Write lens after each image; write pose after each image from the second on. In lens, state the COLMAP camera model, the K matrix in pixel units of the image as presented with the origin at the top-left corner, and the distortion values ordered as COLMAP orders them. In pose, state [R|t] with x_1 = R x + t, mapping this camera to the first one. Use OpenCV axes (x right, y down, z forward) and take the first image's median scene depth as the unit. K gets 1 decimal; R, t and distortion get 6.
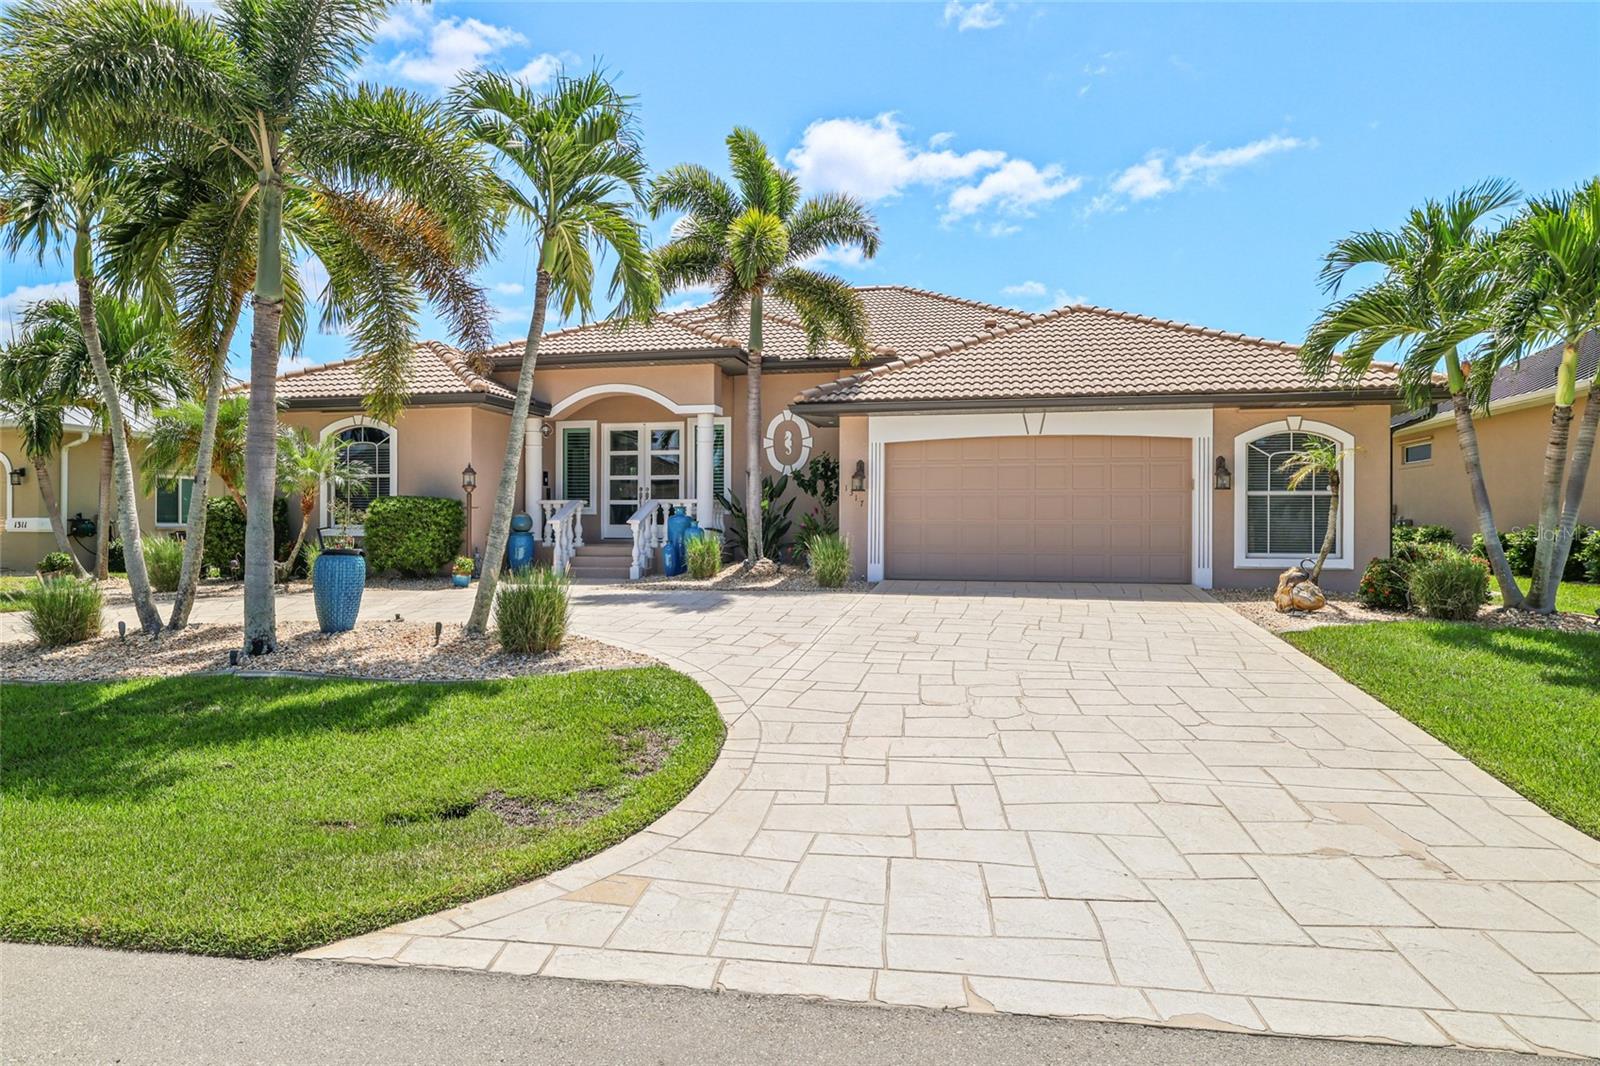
lens RADIAL K [[932.8, 0, 796.1], [0, 932.8, 530.9], [0, 0, 1]] dist [0.004966, -0.001081]
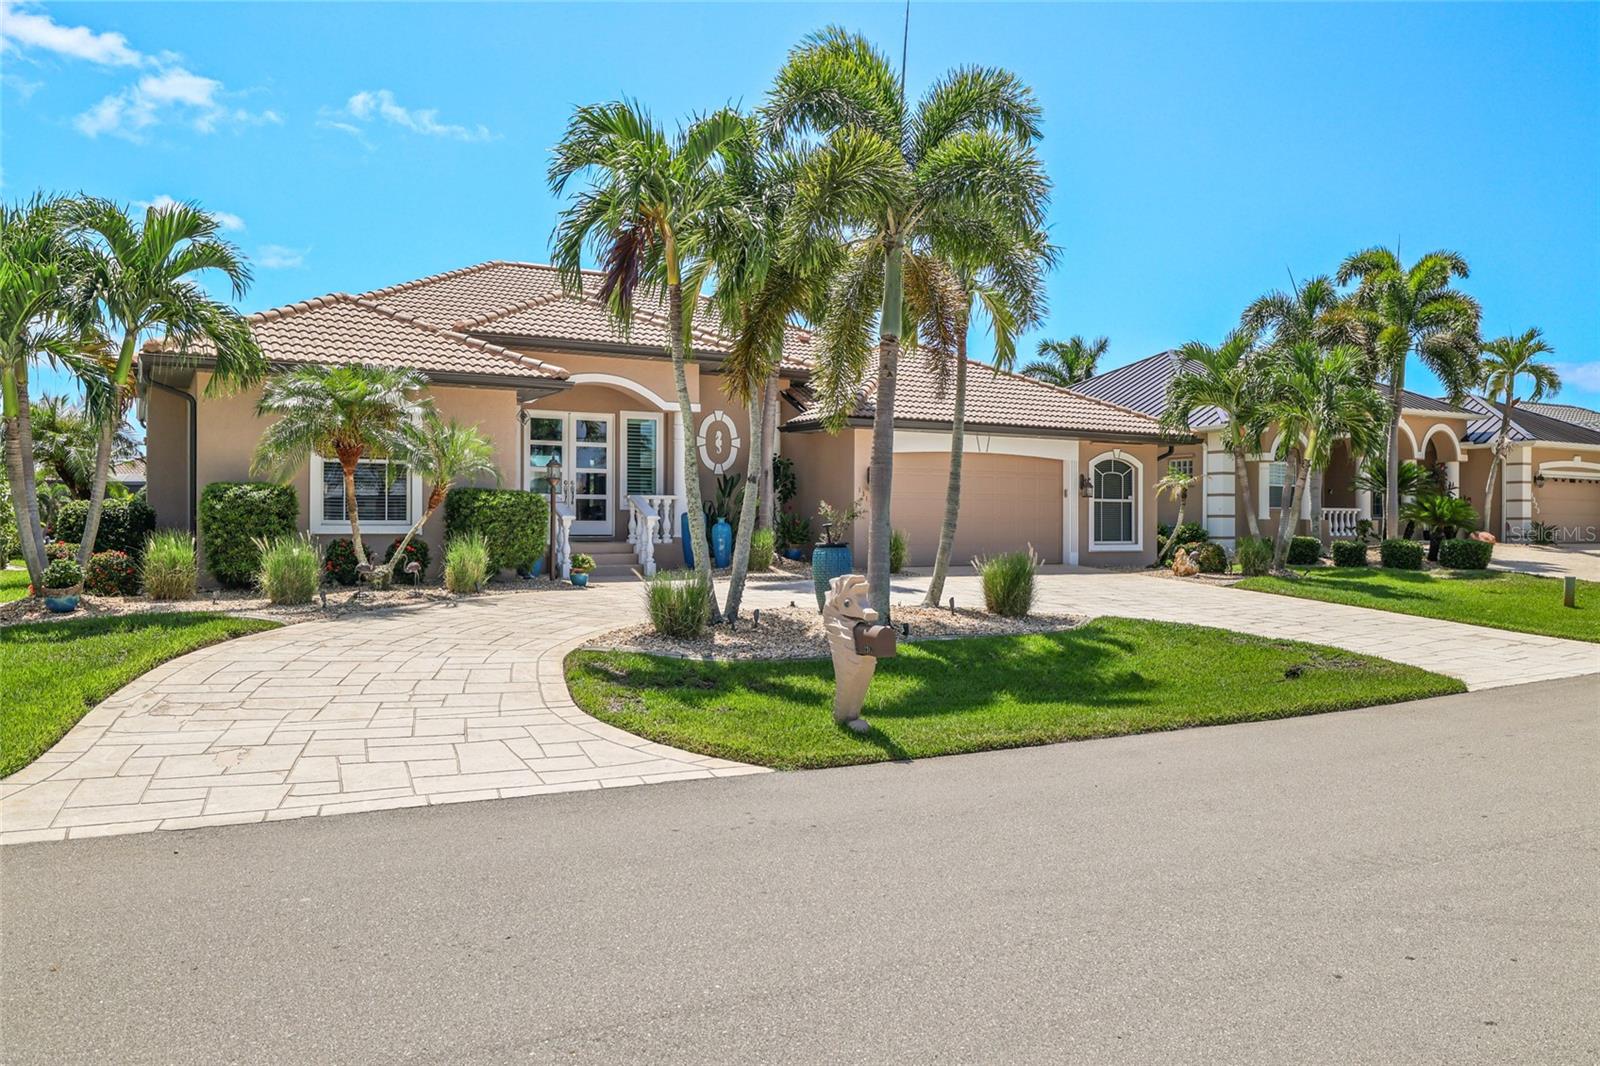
lens RADIAL K [[1157.0, 0, 803.1], [0, 1157.0, 529.6], [0, 0, 1]] dist [0.001983, 0.000223]
pose [[0.739313, -0.003342, 0.673353, -0.887391], [0.002141, 0.999994, 0.002613, 0.000048], [-0.673358, -0.000490, 0.739316, -0.022131]]
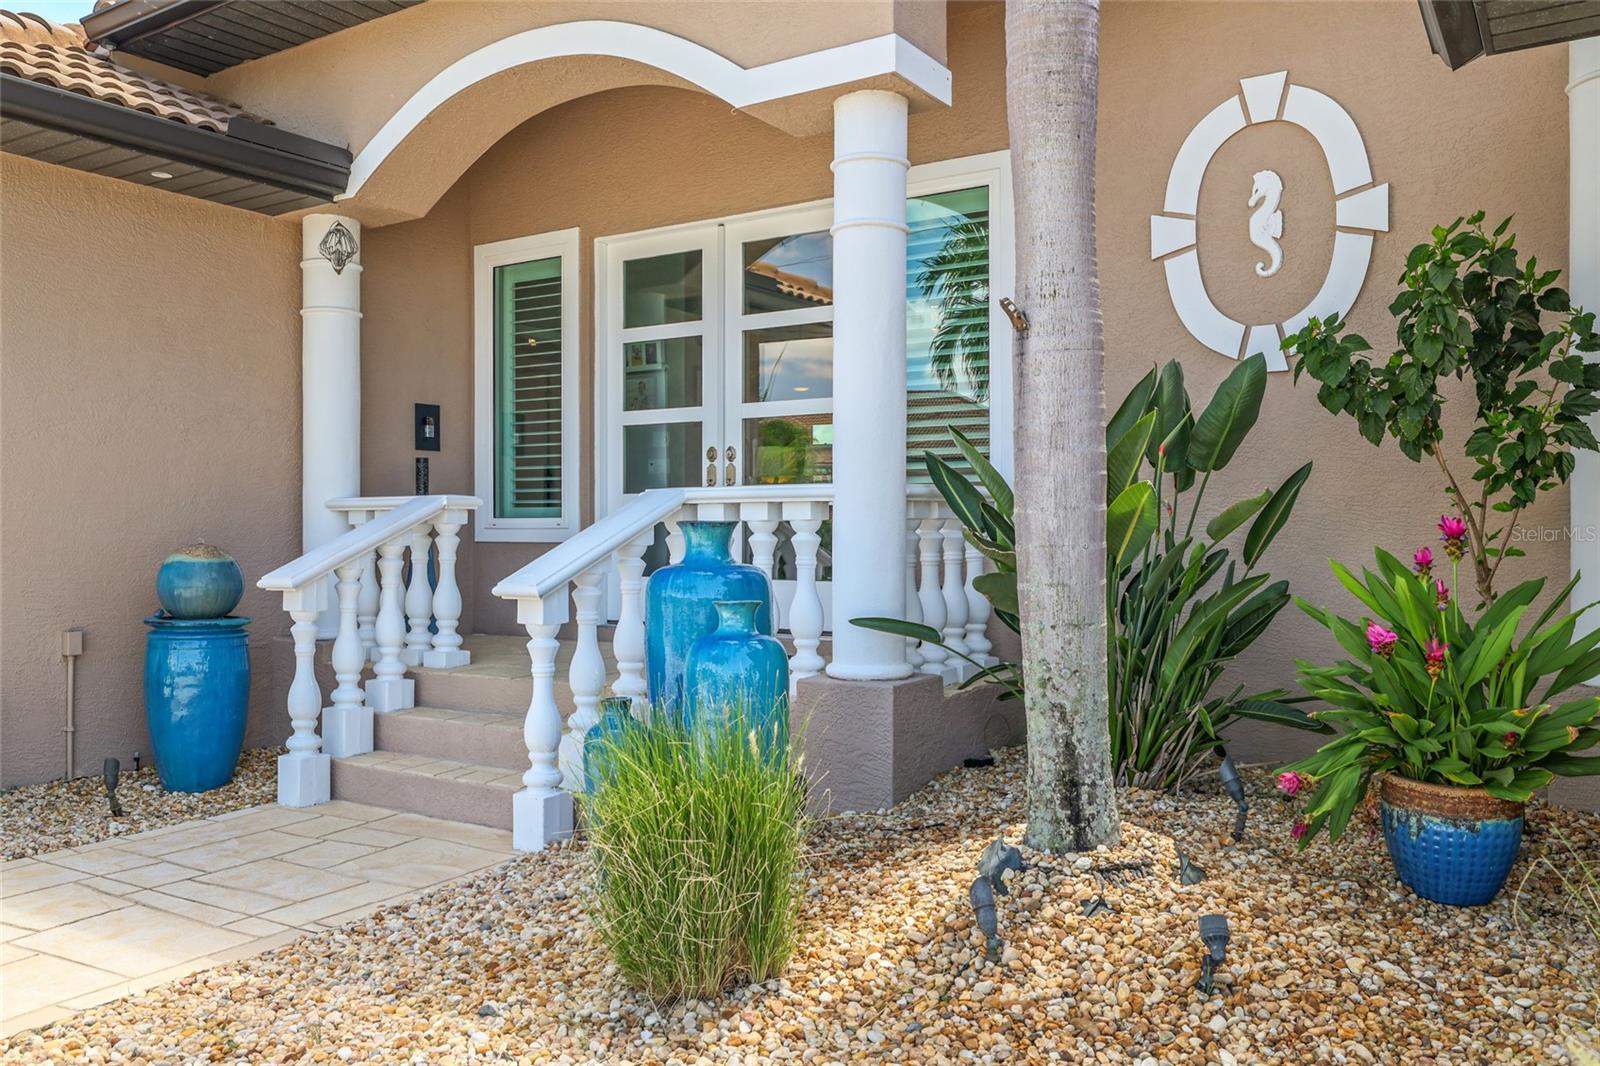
lens RADIAL K [[1253.7, 0, 798.3], [0, 1253.7, 531.7], [0, 0, 1]] dist [-0.003148, -0.001167]
pose [[0.936772, -0.003373, -0.349923, -0.009472], [0.002301, 0.999991, -0.003480, -0.022561], [0.349932, 0.002455, 0.936772, 0.748015]]
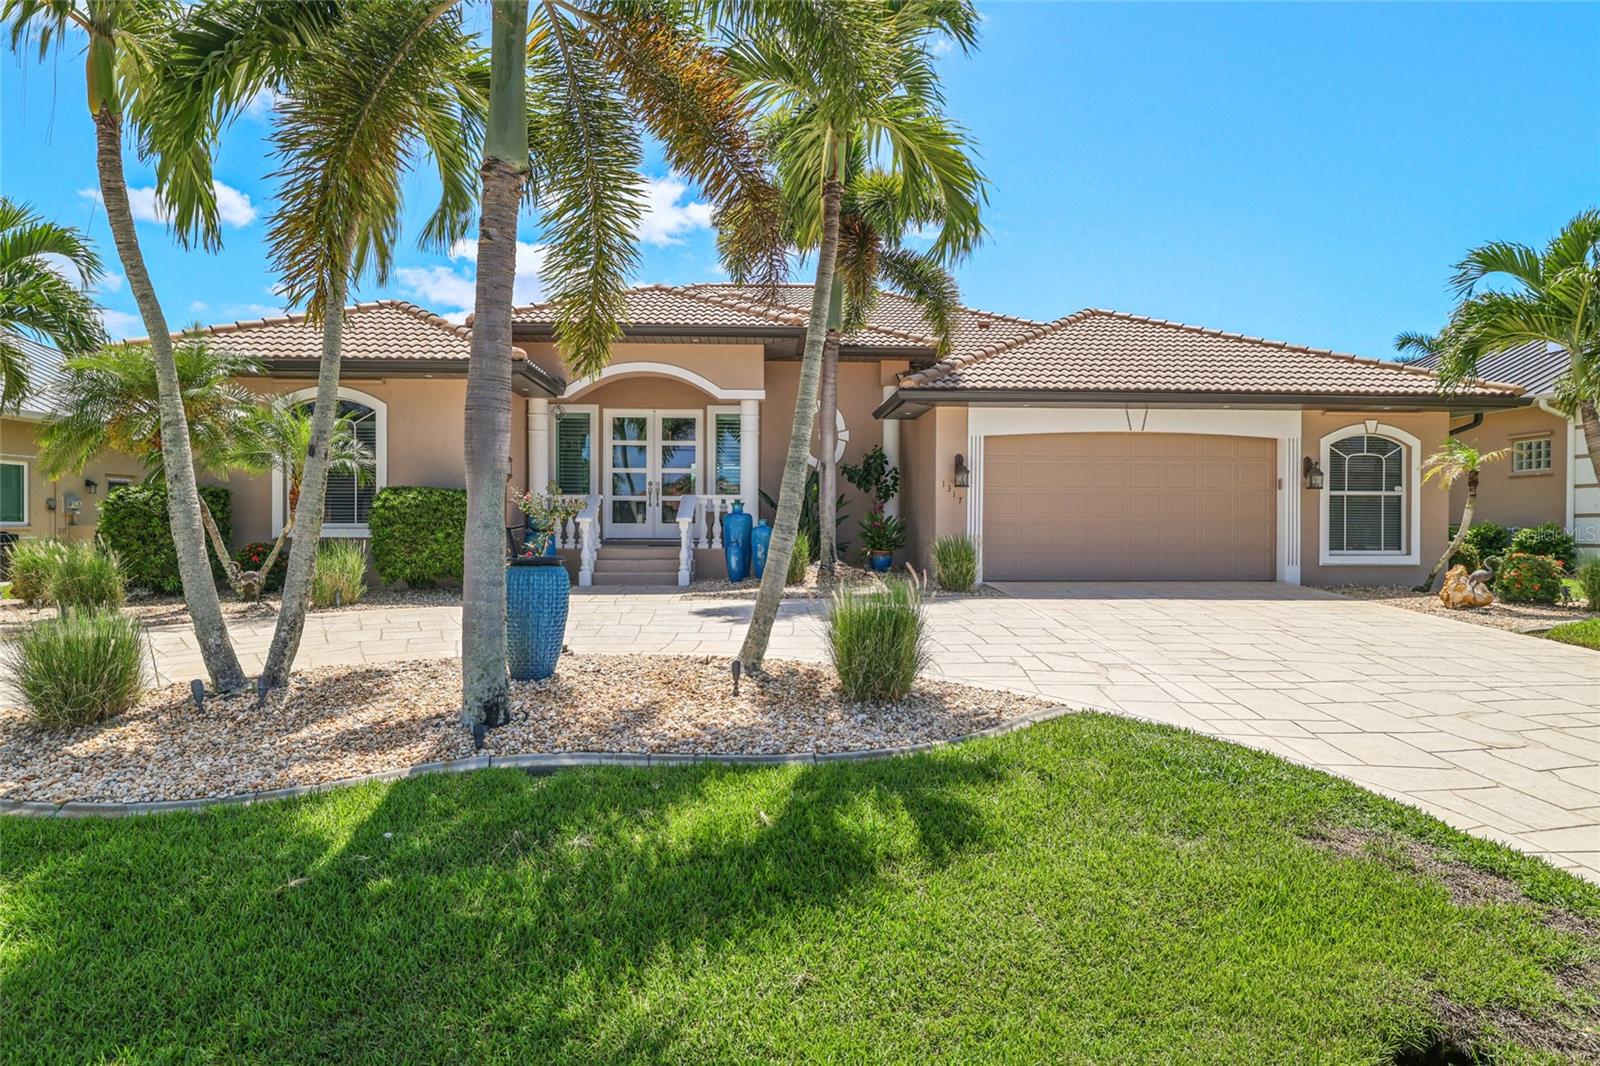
lens RADIAL K [[845.0, 0, 800.2], [0, 845.0, 533.7], [0, 0, 1]] dist [0.003294, 0.000613]
pose [[0.964353, -0.002906, 0.264602, -0.278071], [0.001698, 0.999987, 0.004796, -0.000318], [-0.264612, -0.004176, 0.964346, 0.207269]]
